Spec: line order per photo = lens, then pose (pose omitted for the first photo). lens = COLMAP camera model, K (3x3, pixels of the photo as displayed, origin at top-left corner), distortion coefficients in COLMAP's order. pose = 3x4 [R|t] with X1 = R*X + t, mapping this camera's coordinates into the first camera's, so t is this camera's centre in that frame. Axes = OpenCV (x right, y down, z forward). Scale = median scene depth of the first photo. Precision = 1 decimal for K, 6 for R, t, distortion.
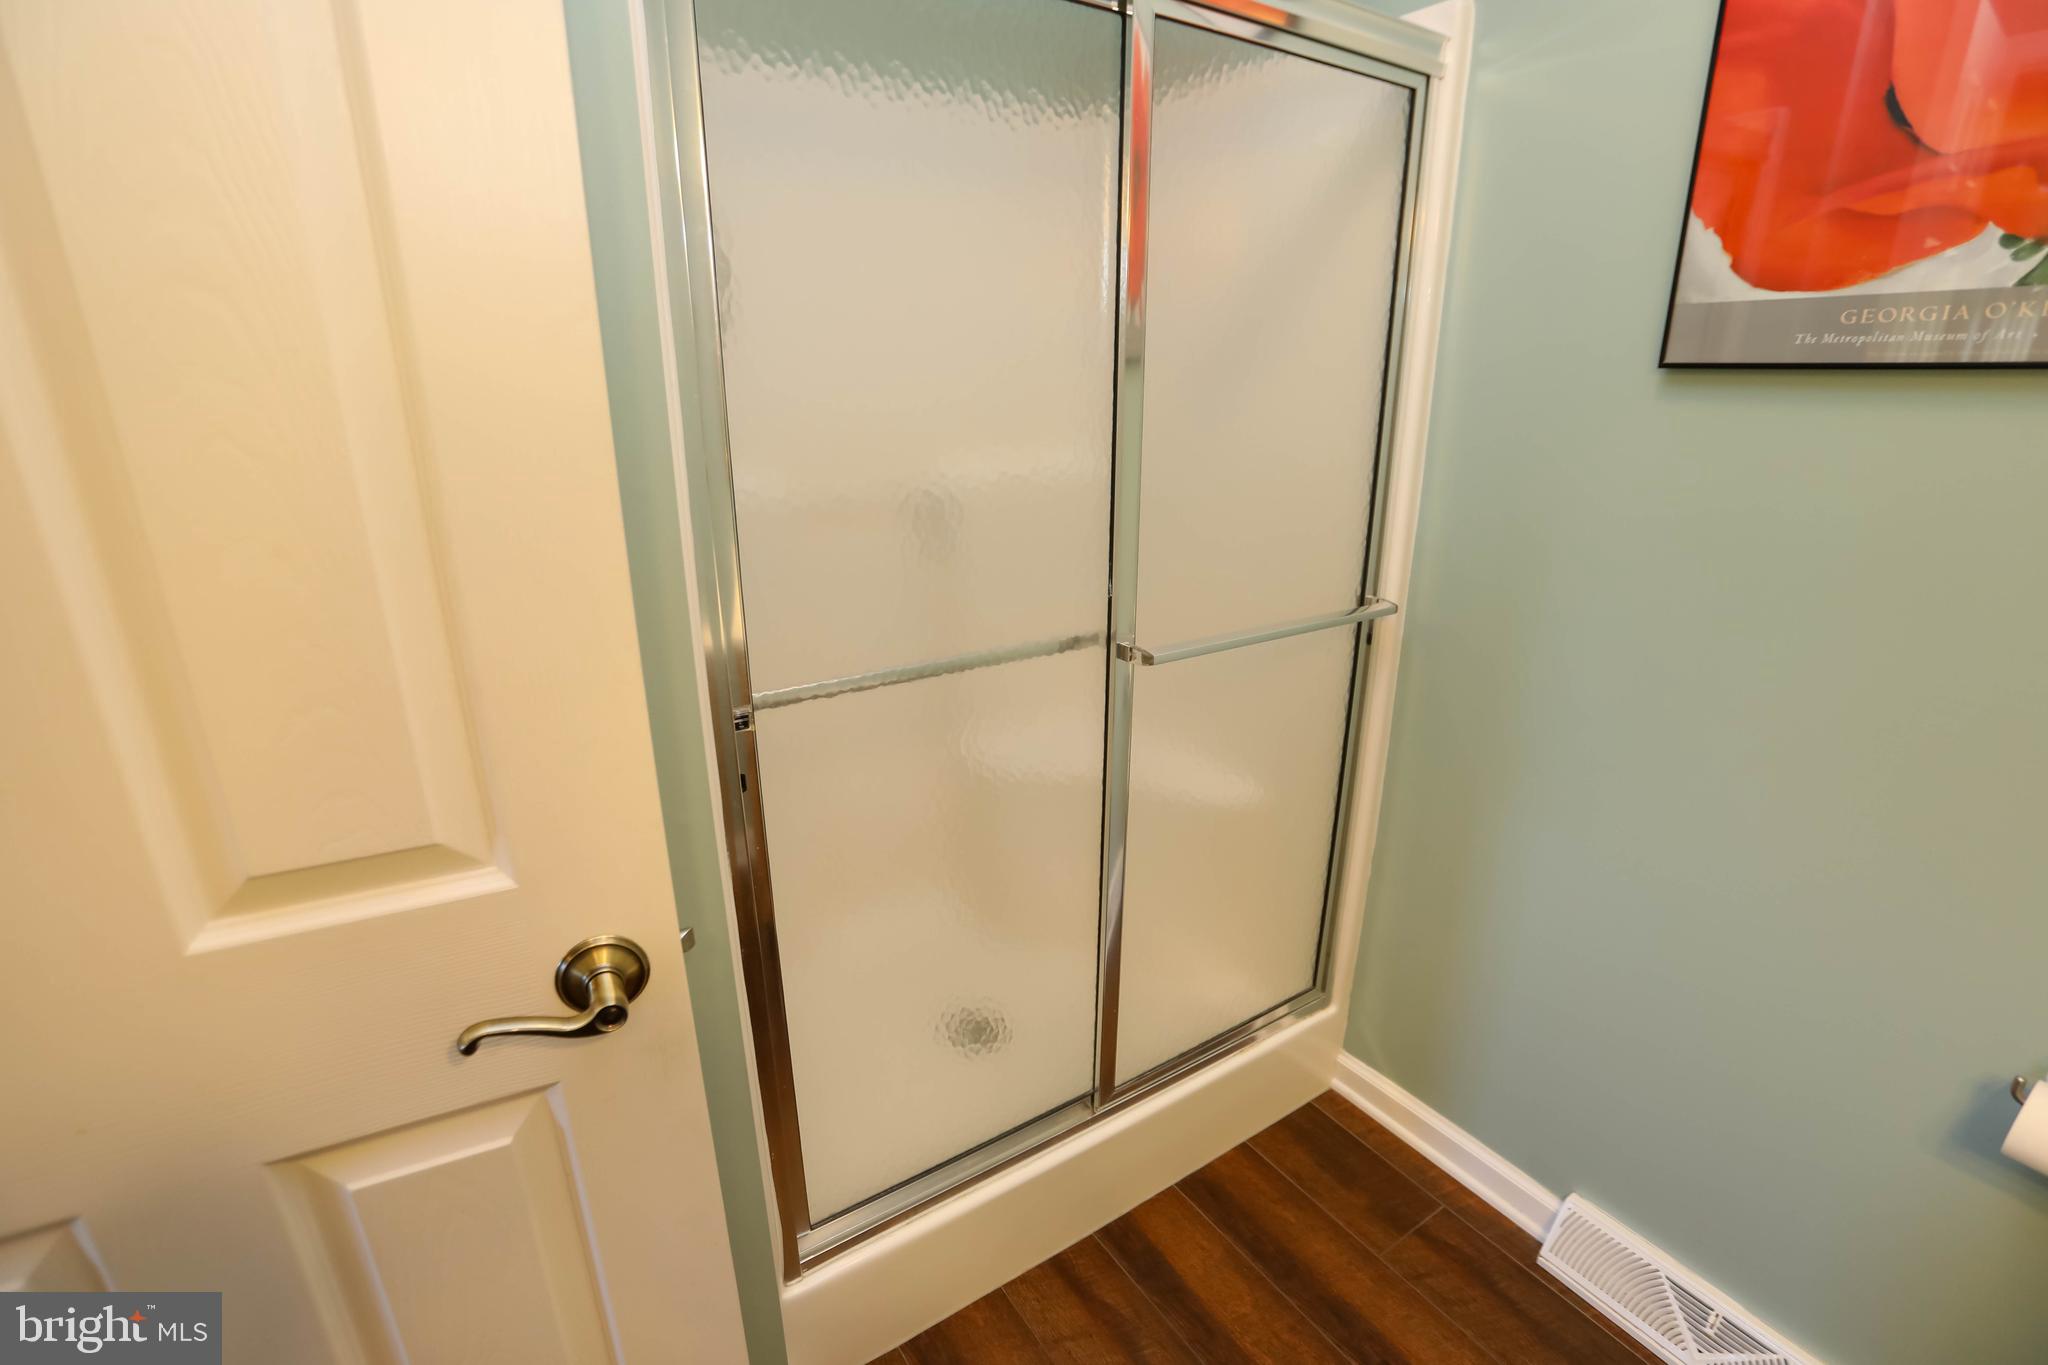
lens RADIAL K [[959.4, 0, 1024.0], [0, 959.4, 682.5], [0, 0, 1]] dist [-0.078712, 0.032886]
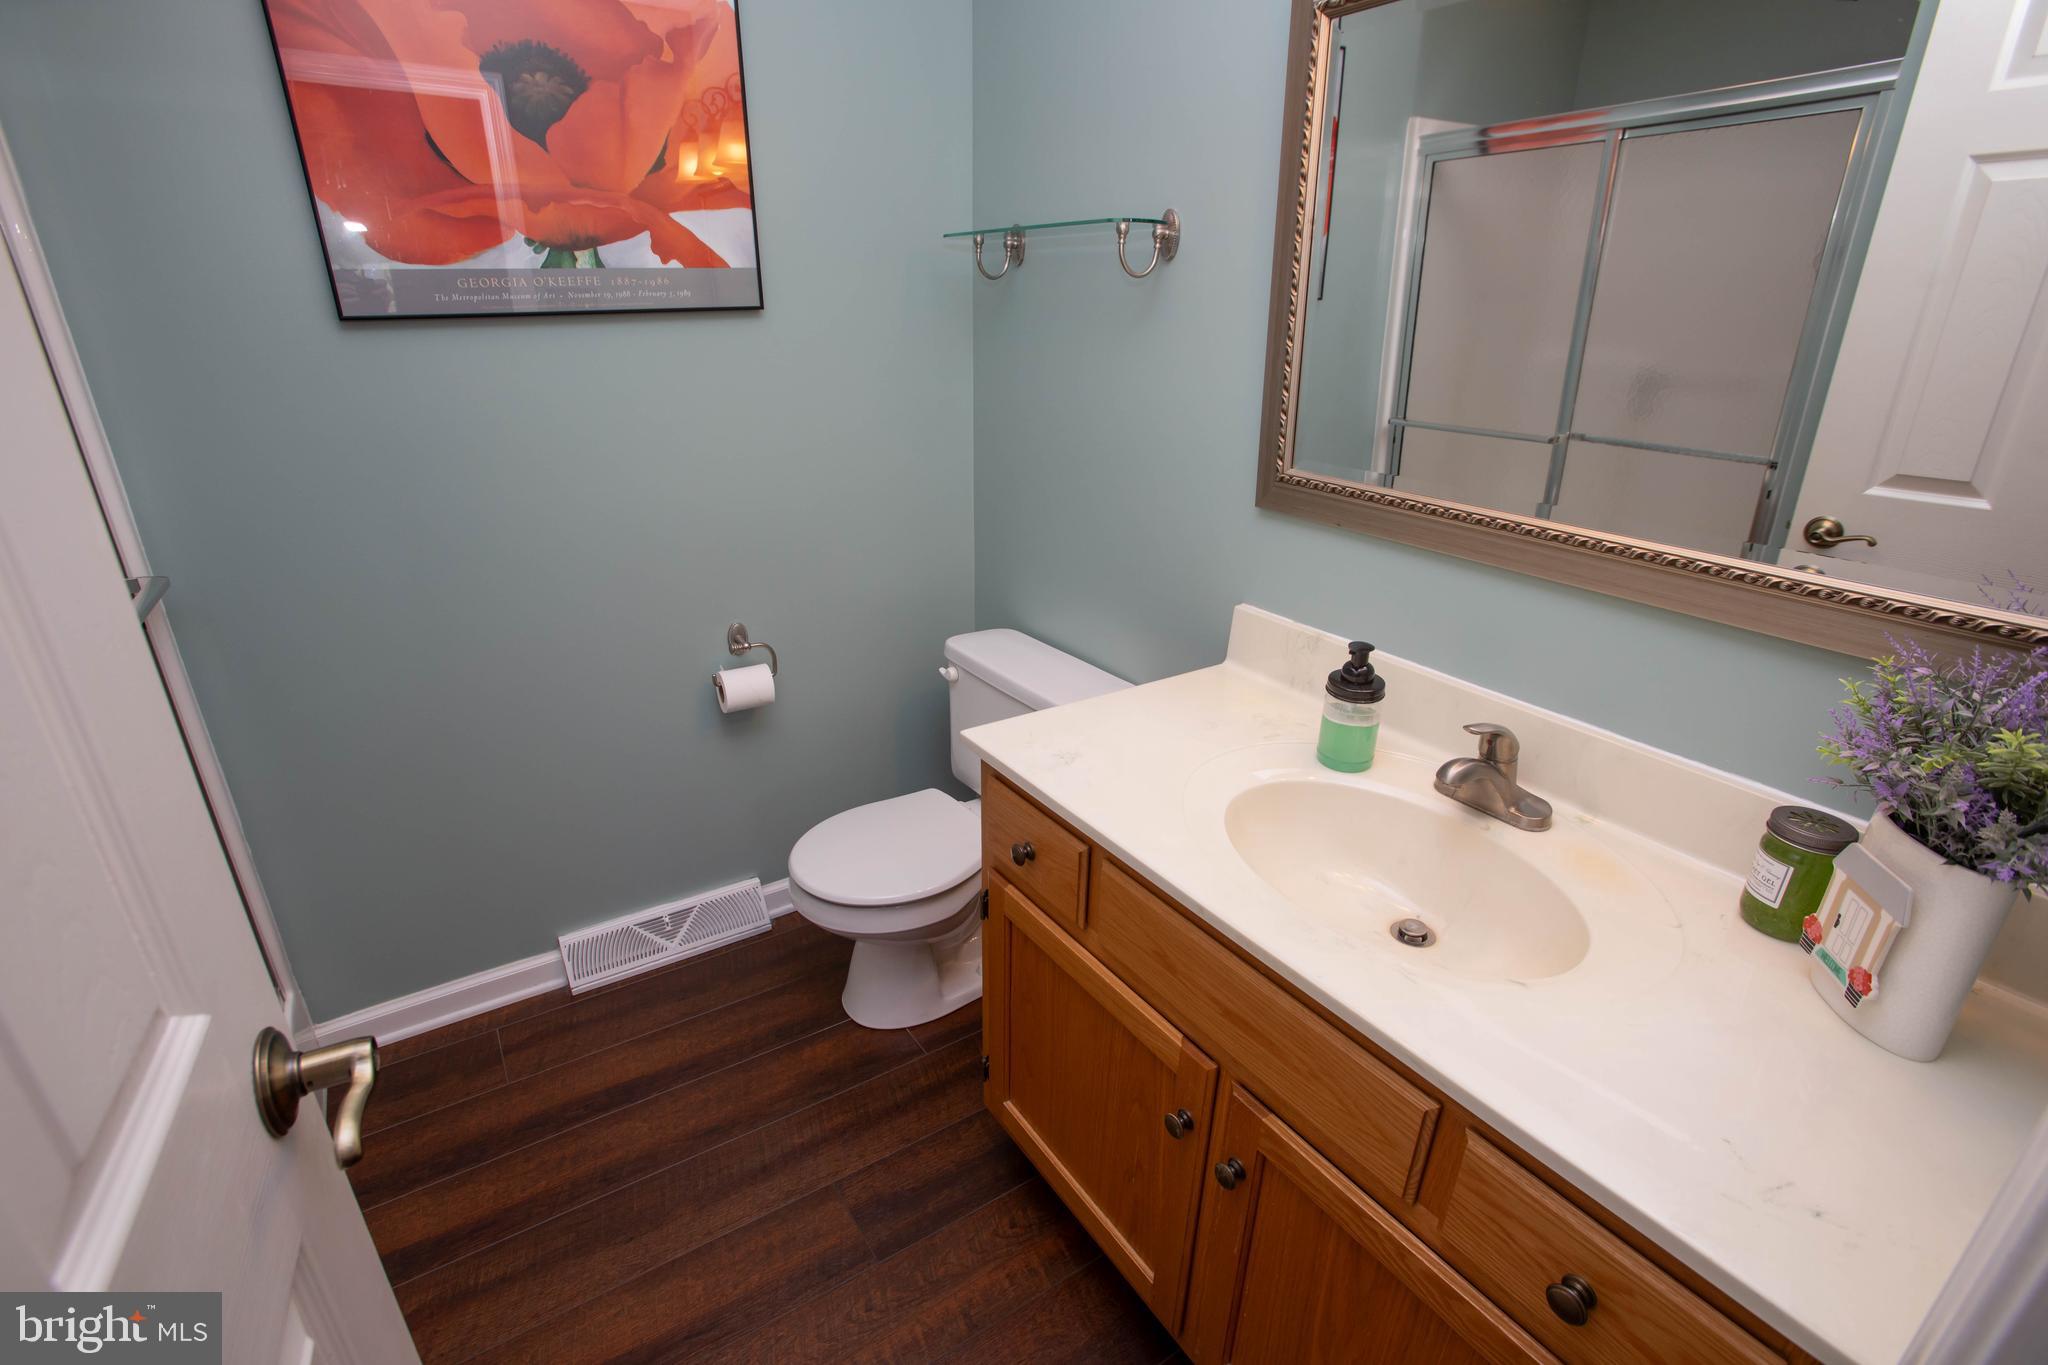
lens RADIAL K [[959.4, 0, 1024.0], [0, 959.4, 682.5], [0, 0, 1]] dist [-0.078712, 0.032886]
pose [[-0.006807, -0.368095, 0.929763, -0.688292], [0.322495, 0.879297, 0.350476, -0.043527], [-0.946547, 0.302230, 0.112723, 0.116356]]
